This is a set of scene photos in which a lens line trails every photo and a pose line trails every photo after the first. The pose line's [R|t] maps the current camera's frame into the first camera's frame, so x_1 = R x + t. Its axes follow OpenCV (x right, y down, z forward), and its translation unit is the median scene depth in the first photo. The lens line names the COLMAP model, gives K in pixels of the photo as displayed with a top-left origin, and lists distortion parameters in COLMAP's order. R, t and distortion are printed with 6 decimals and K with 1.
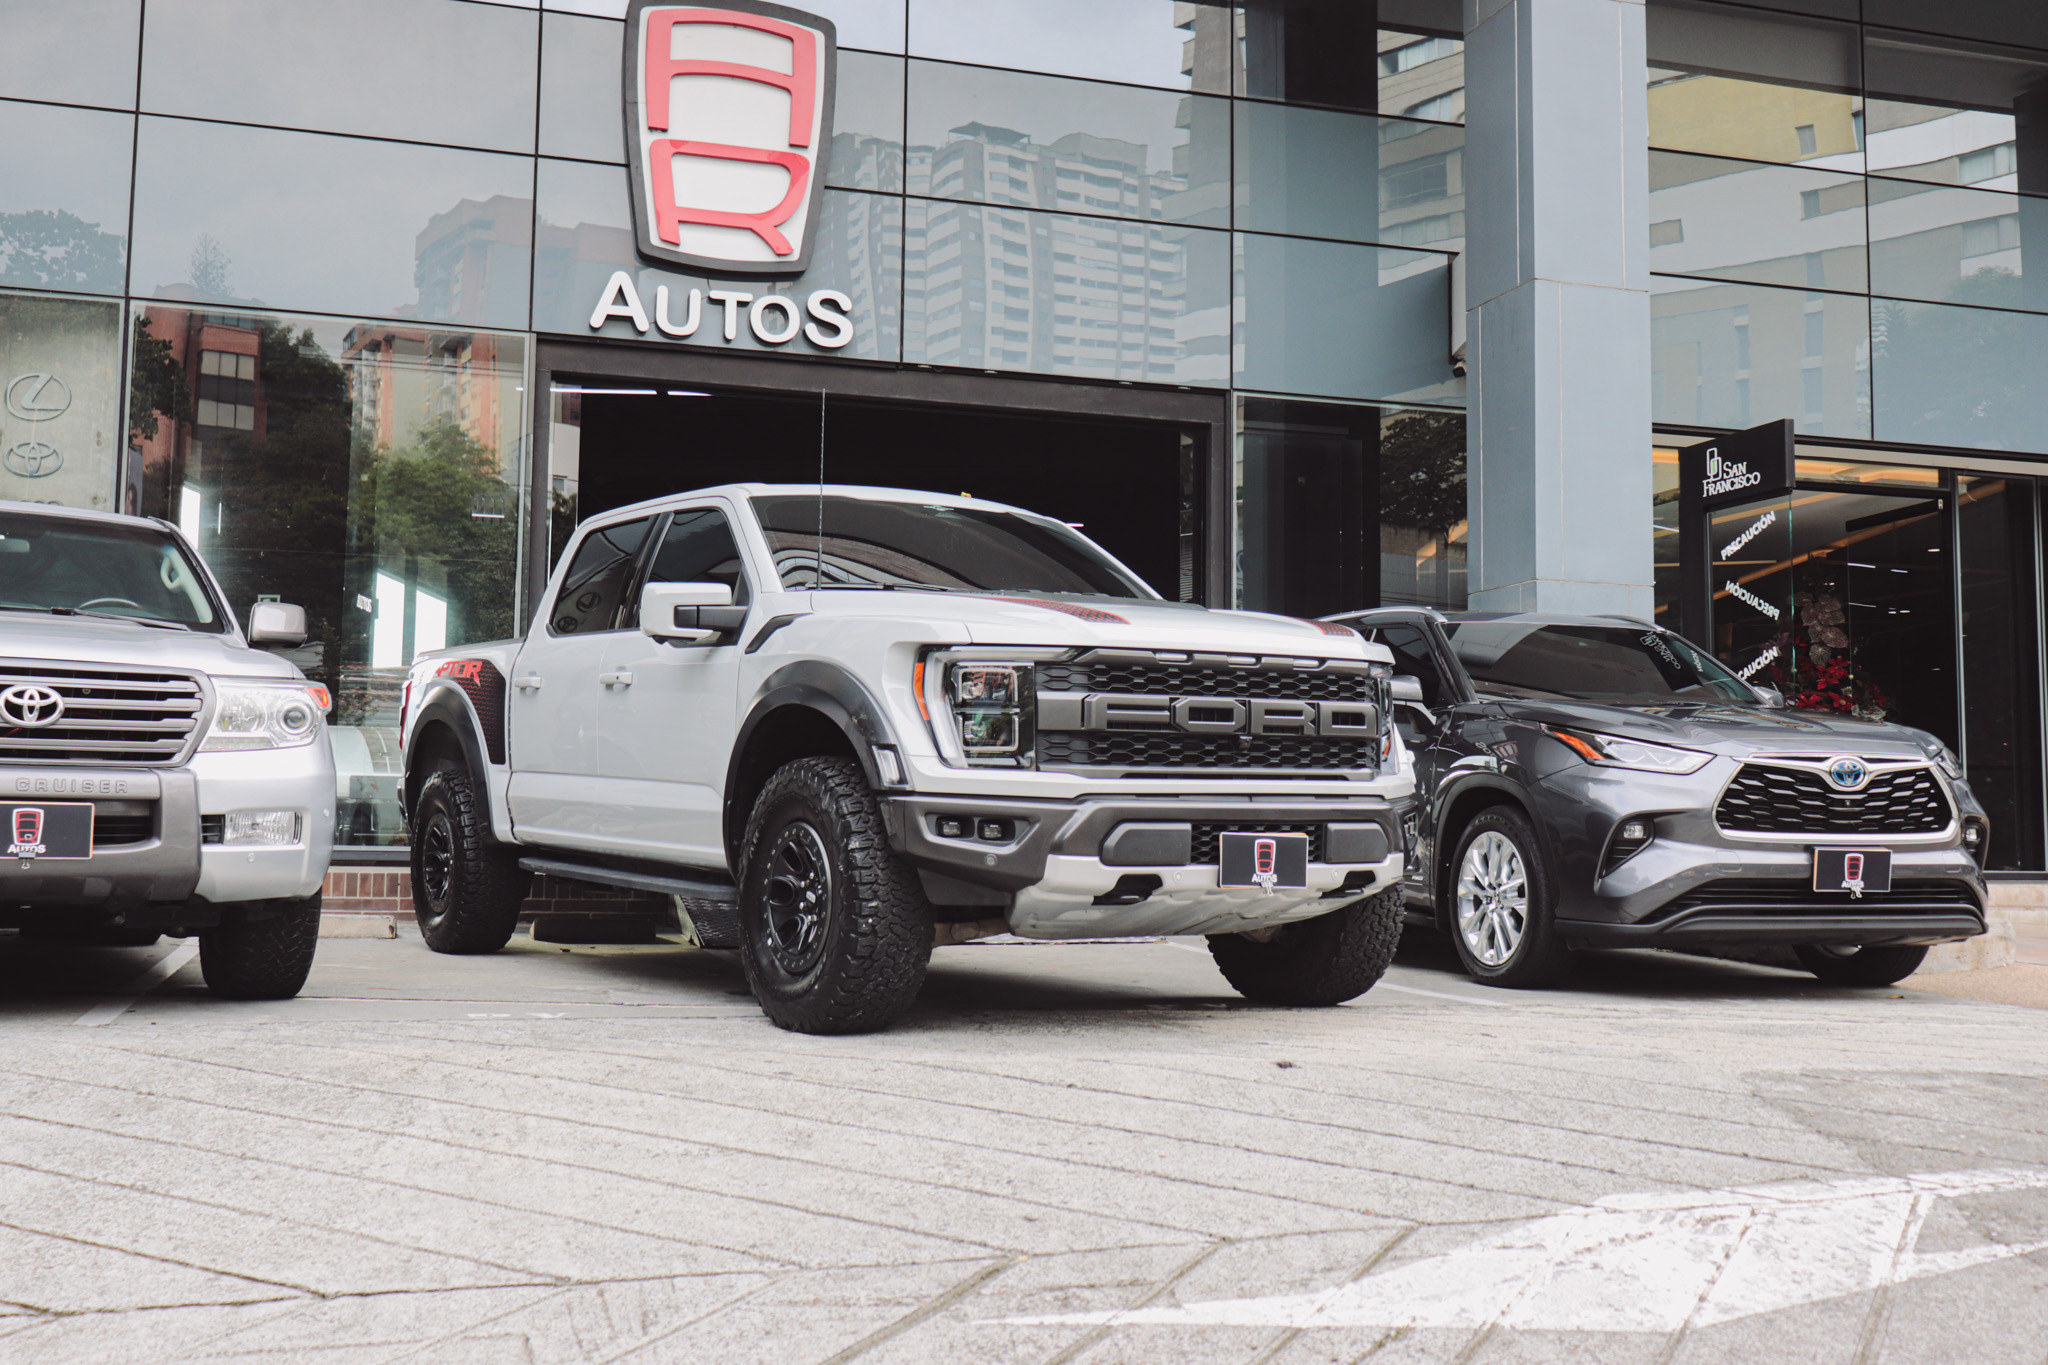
lens RADIAL K [[1989.4, 0, 1025.6], [0, 1989.4, 646.7], [0, 0, 1]] dist [0.019024, 0.008654]
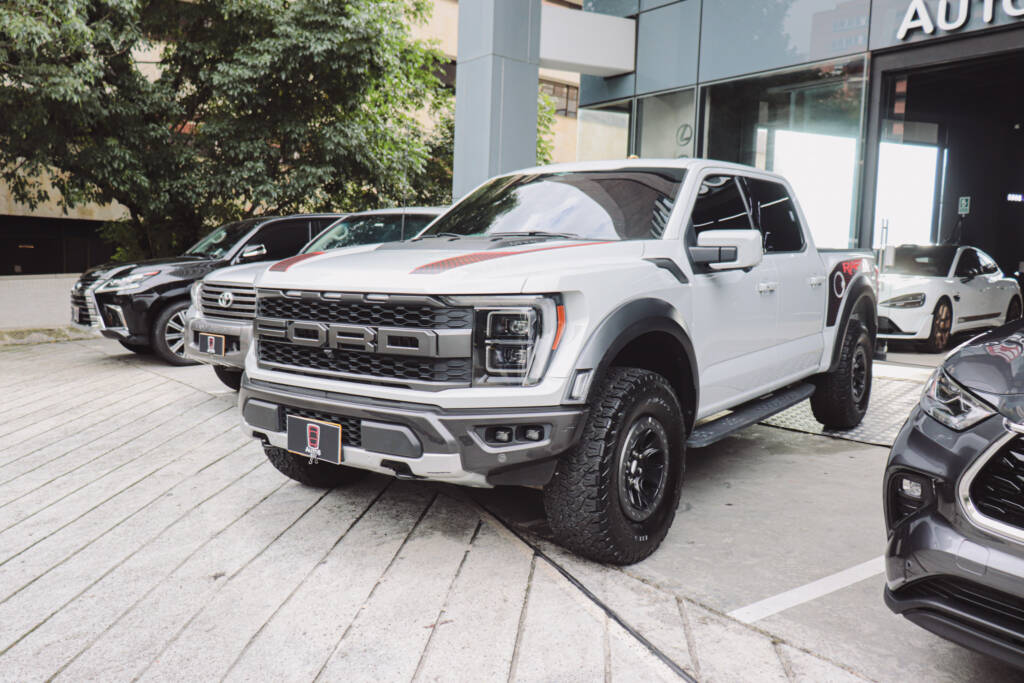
lens RADIAL K [[830.3, 0, 508.4], [0, 830.3, 344.4], [0, 0, 1]] dist [0.004119, 0.000556]
pose [[0.356112, 0.089063, -0.930189, 0.666248], [0.059587, 0.991257, 0.117723, -0.019595], [0.932541, -0.097350, 0.347692, 0.865237]]
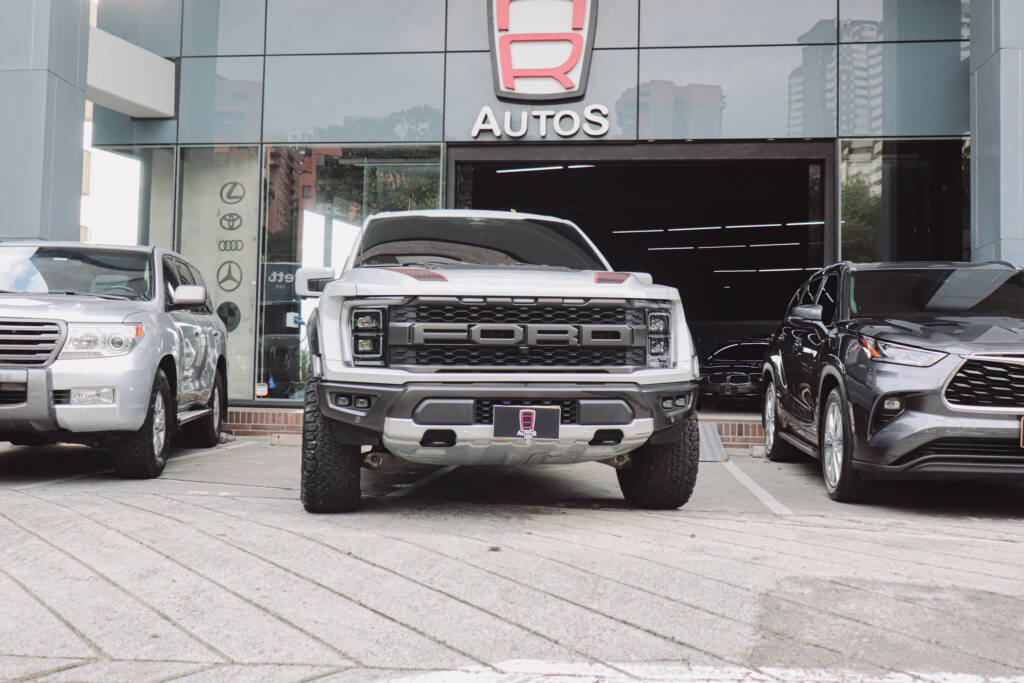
lens RADIAL K [[994.7, 0, 512.8], [0, 994.7, 323.6], [0, 0, 1]] dist [0.019024, 0.008654]
pose [[0.918076, -0.019472, -0.395926, 0.405898], [0.030346, 0.999314, 0.021220, 0.007507], [0.395241, -0.031496, 0.918037, 0.226264]]
